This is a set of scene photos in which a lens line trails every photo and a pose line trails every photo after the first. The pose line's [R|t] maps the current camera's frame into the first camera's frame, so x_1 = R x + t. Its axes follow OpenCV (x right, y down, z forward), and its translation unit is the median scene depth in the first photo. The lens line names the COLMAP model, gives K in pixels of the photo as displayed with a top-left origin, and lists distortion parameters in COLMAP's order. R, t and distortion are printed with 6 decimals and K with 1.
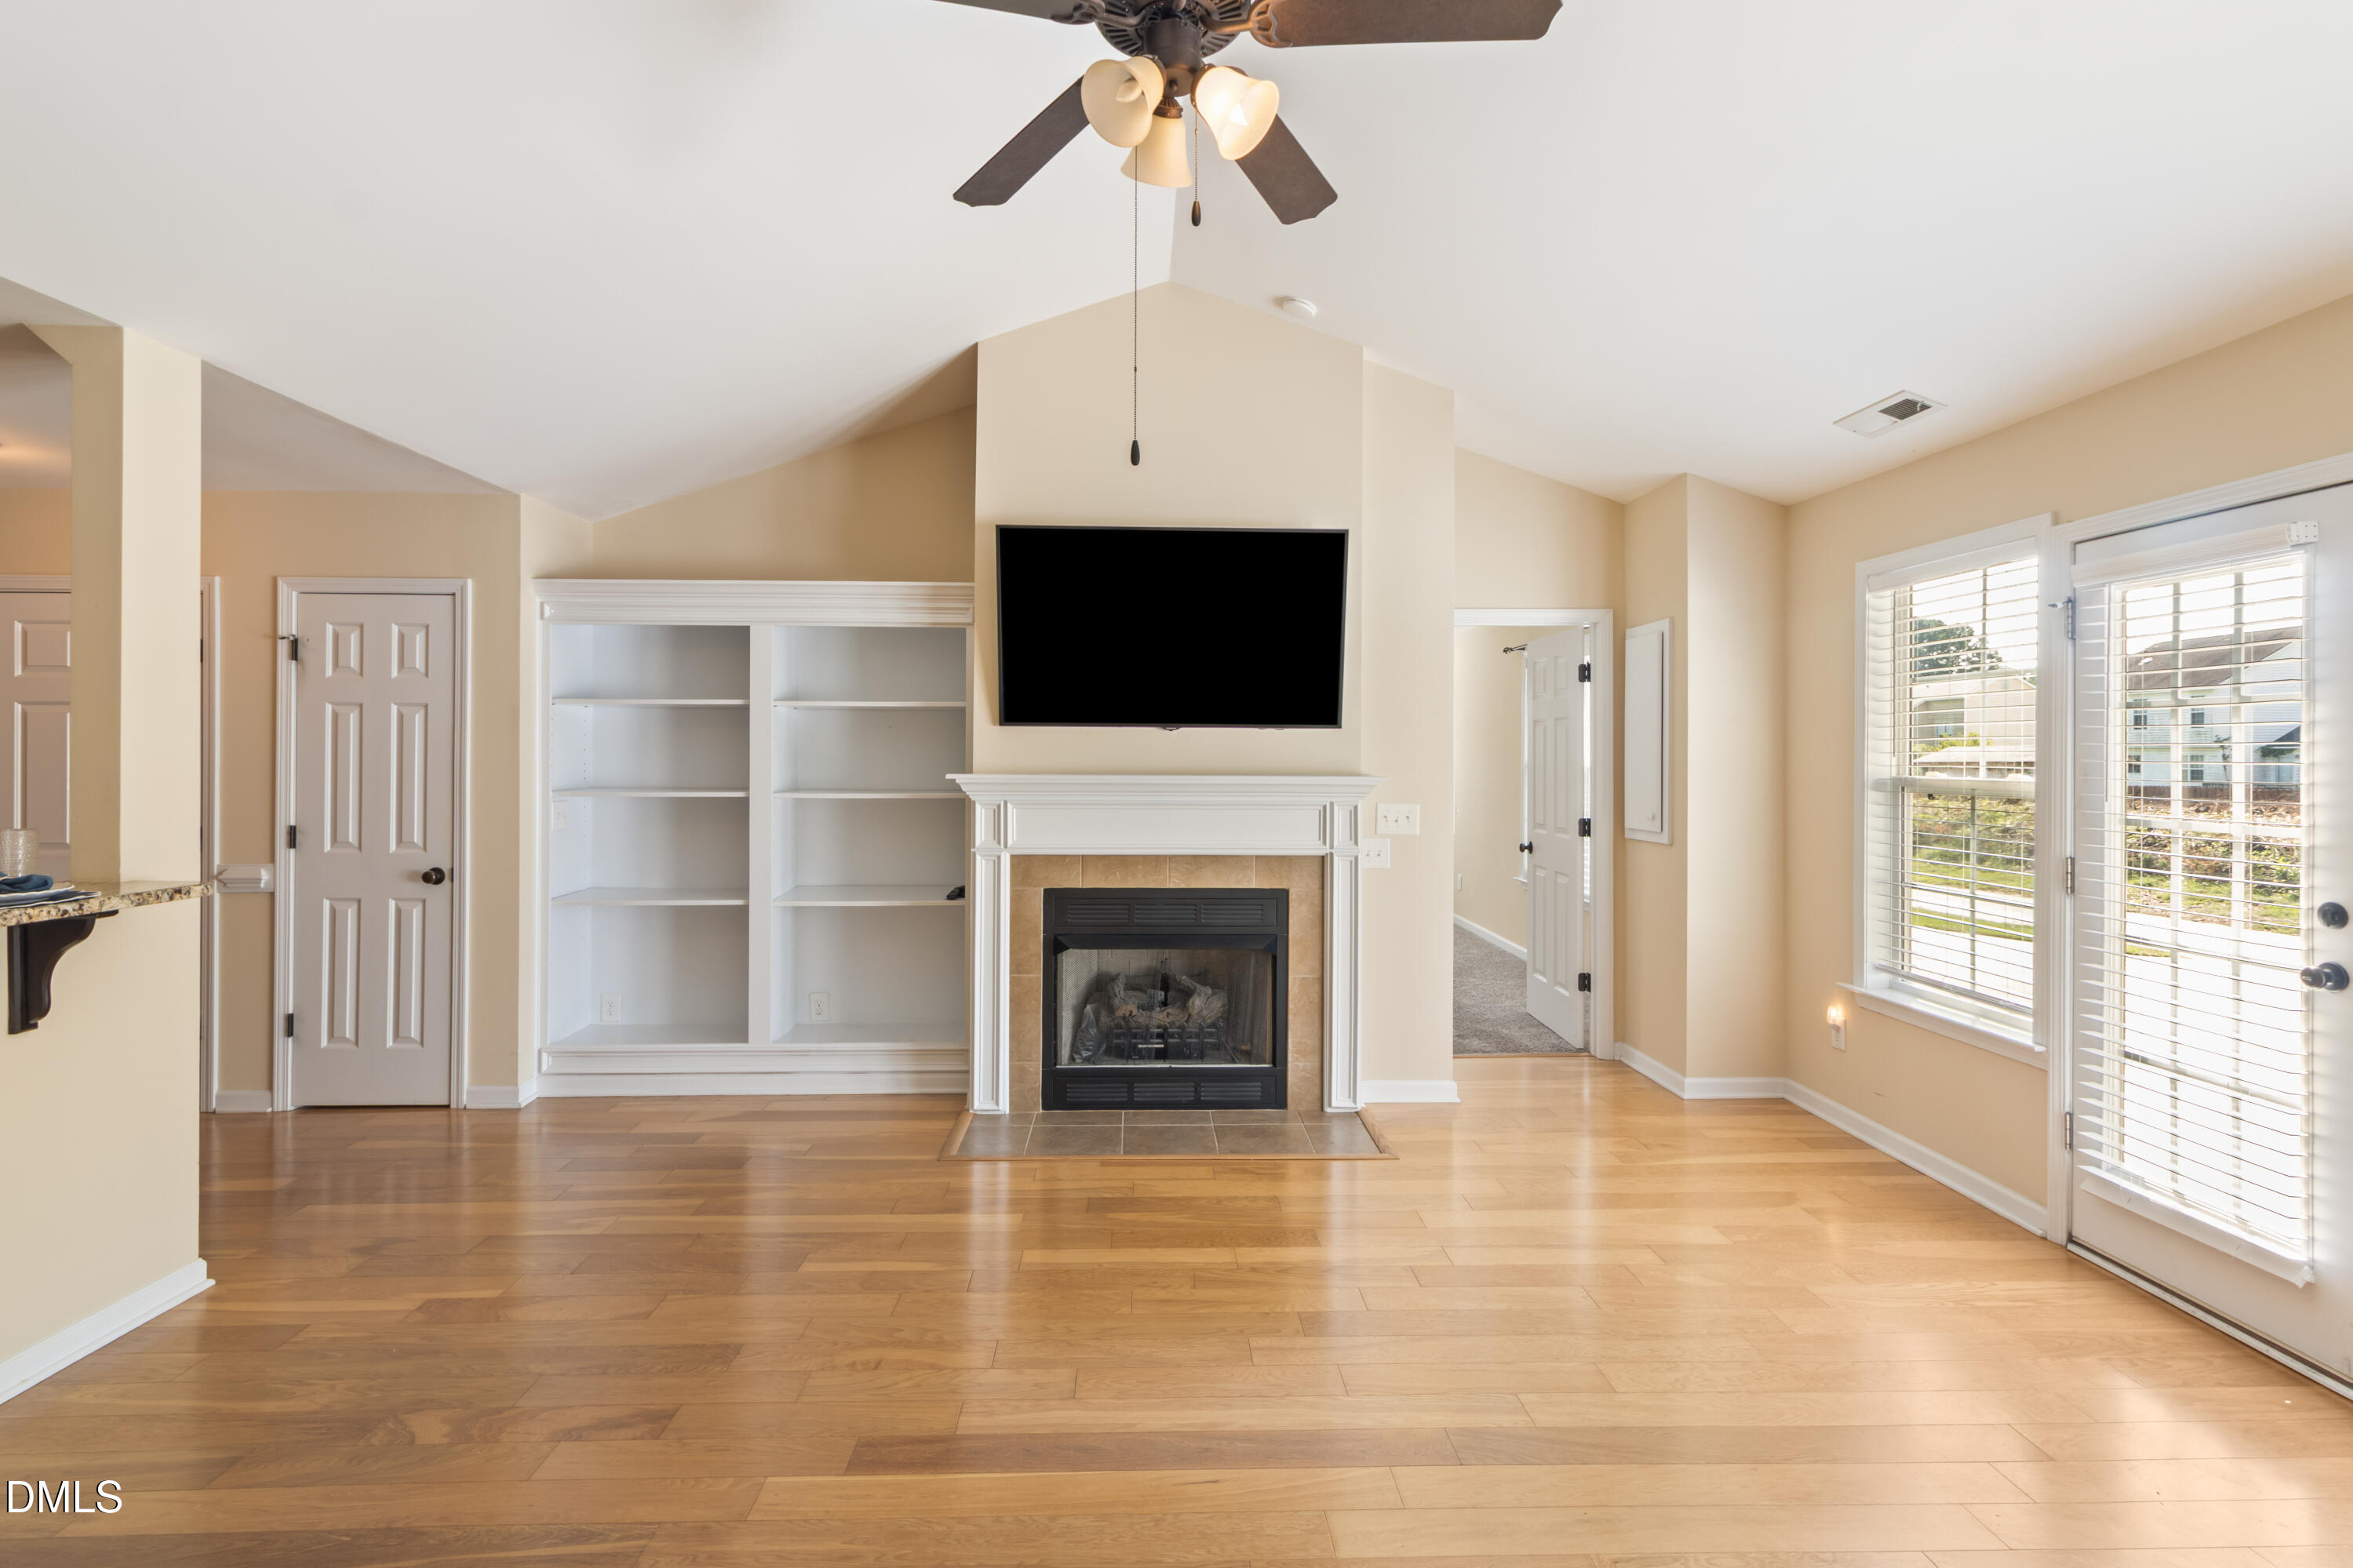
lens RADIAL K [[1114.1, 0, 1175.2], [0, 1114.1, 754.2], [0, 0, 1]] dist [0.004952, -0.000468]
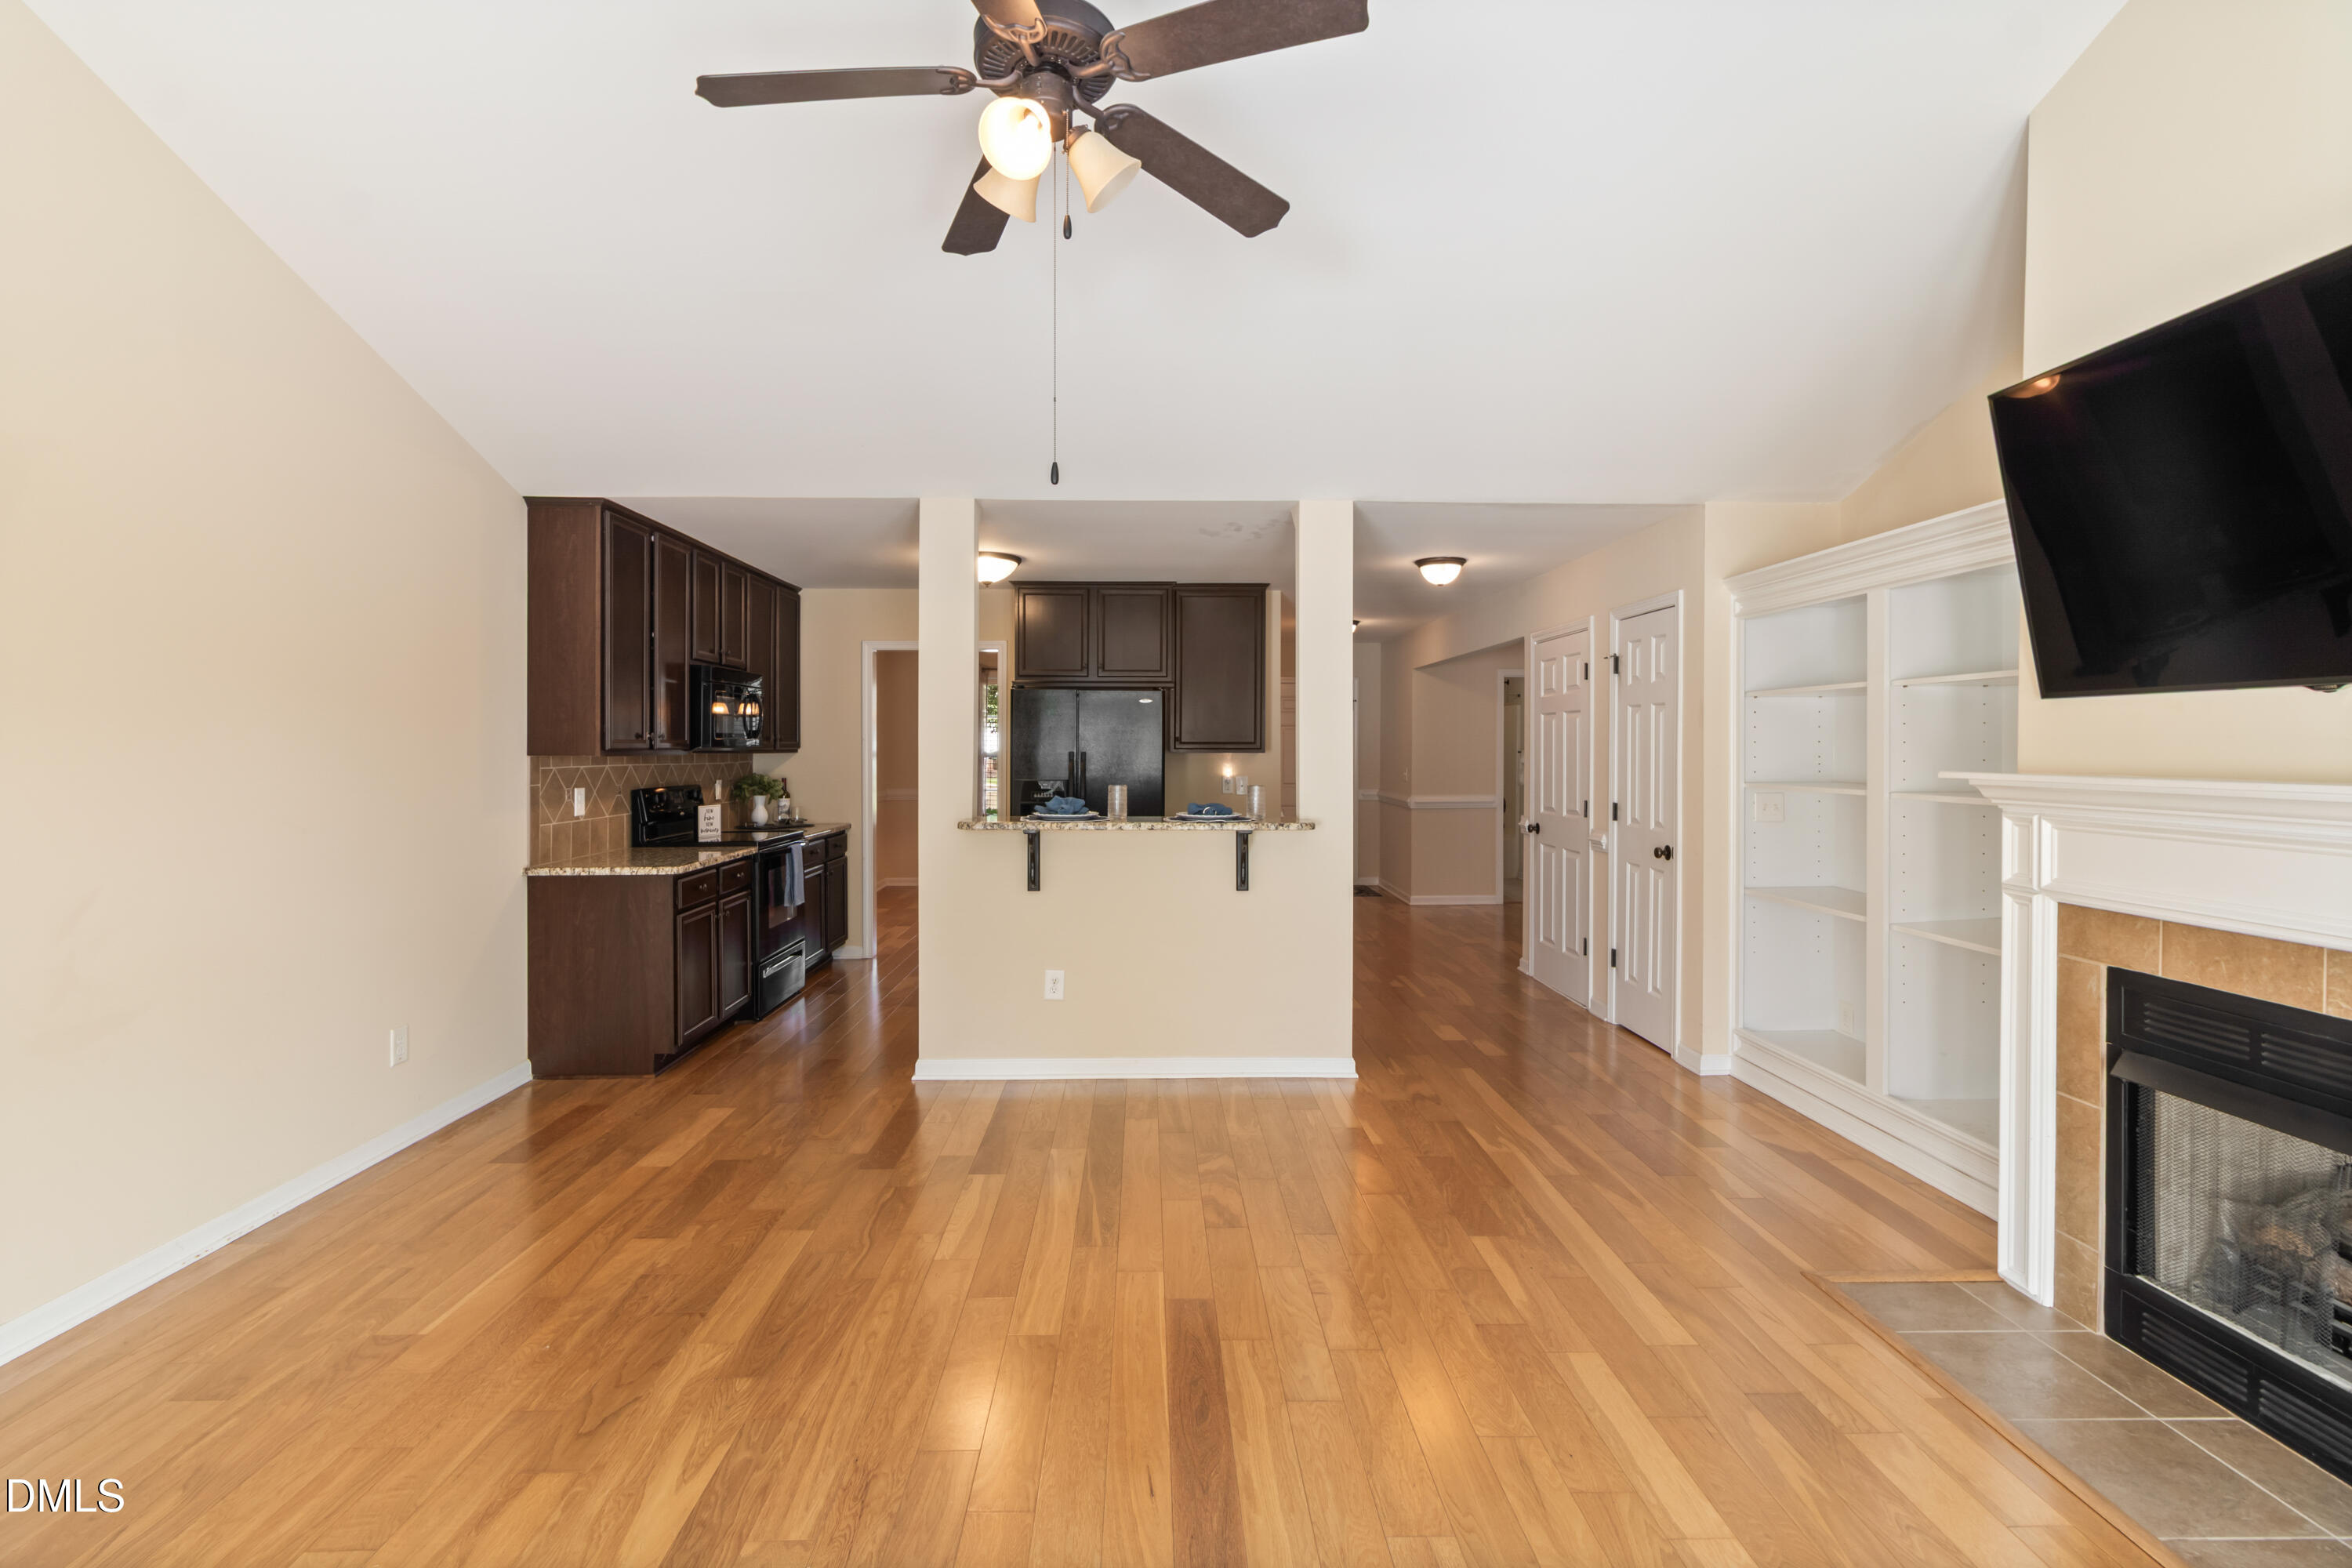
lens RADIAL K [[1113.8, 0, 1179.7], [0, 1113.8, 759.2], [0, 0, 1]] dist [0.004952, -0.000468]
pose [[-0.005264, 0.007804, -0.999956, 0.486644], [-0.001348, 0.999969, 0.007811, 0.004877], [0.999985, 0.001389, -0.005253, 0.502820]]
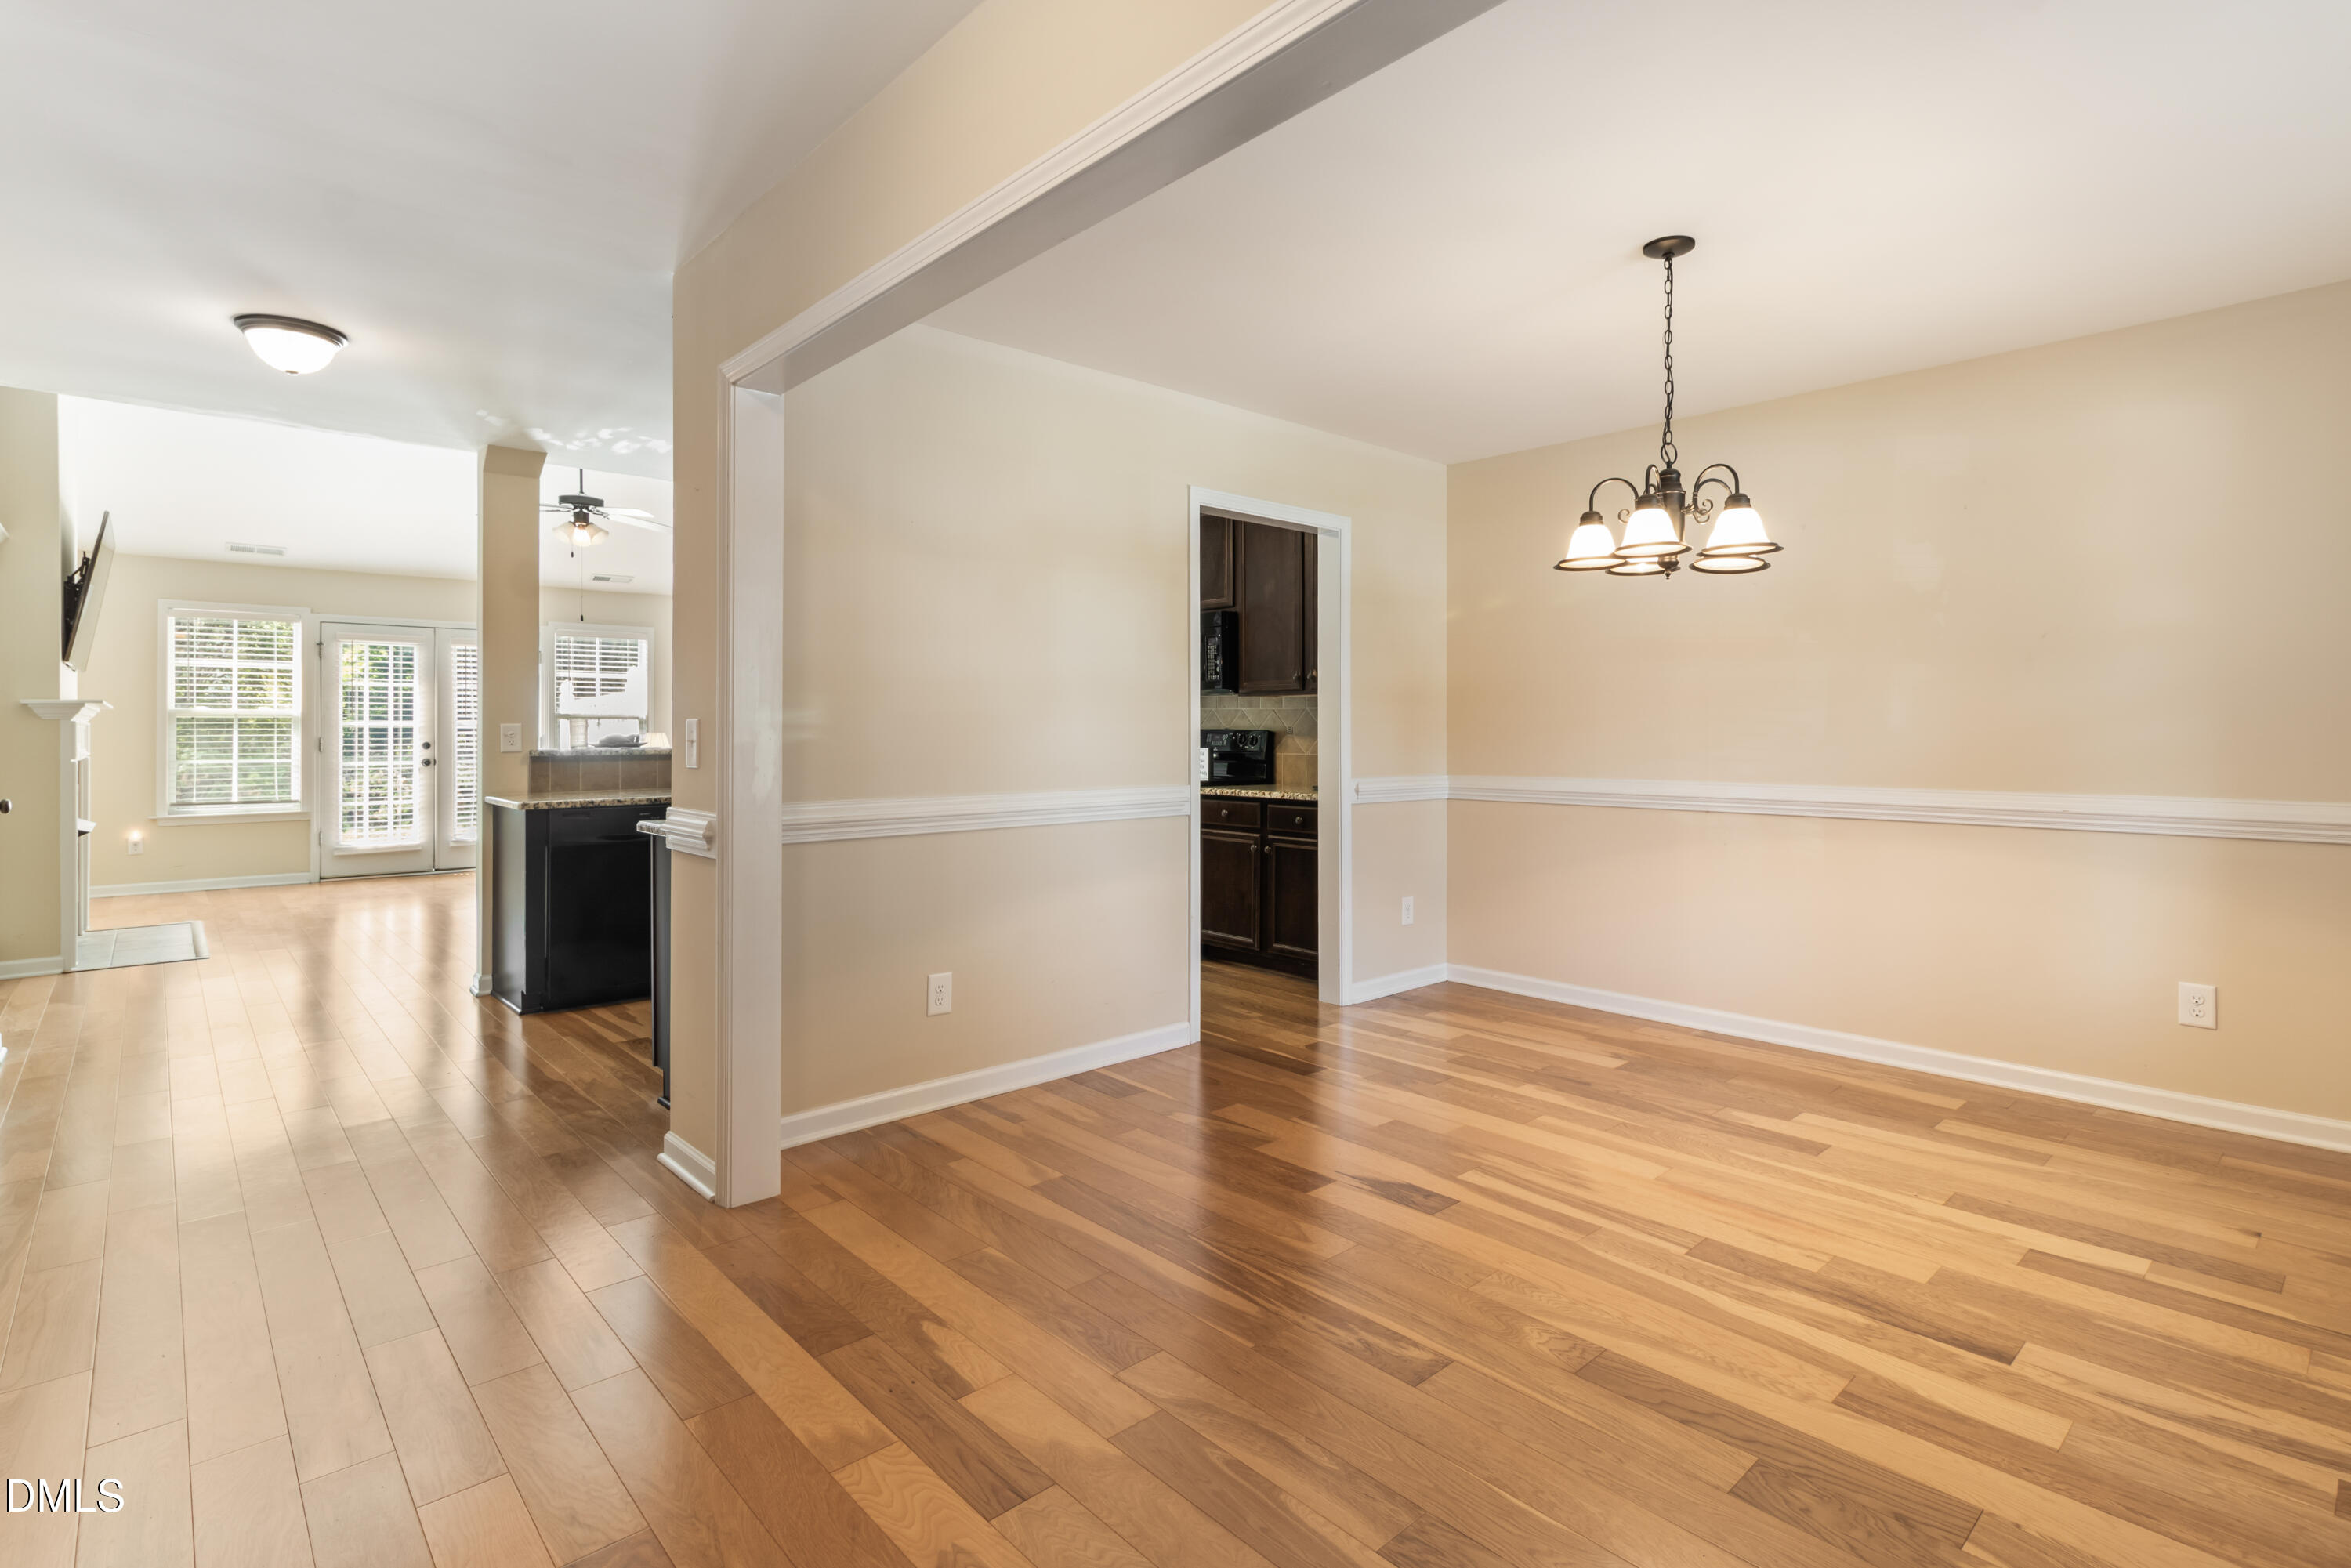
lens RADIAL K [[1113.3, 0, 1194.9], [0, 1113.3, 726.2], [0, 0, 1]] dist [0.004952, -0.000468]
pose [[-0.651697, 0.000207, 0.758479, -1.930754], [-0.002736, 0.999993, -0.002624, 0.047729], [-0.758474, -0.003786, -0.651692, 0.846995]]
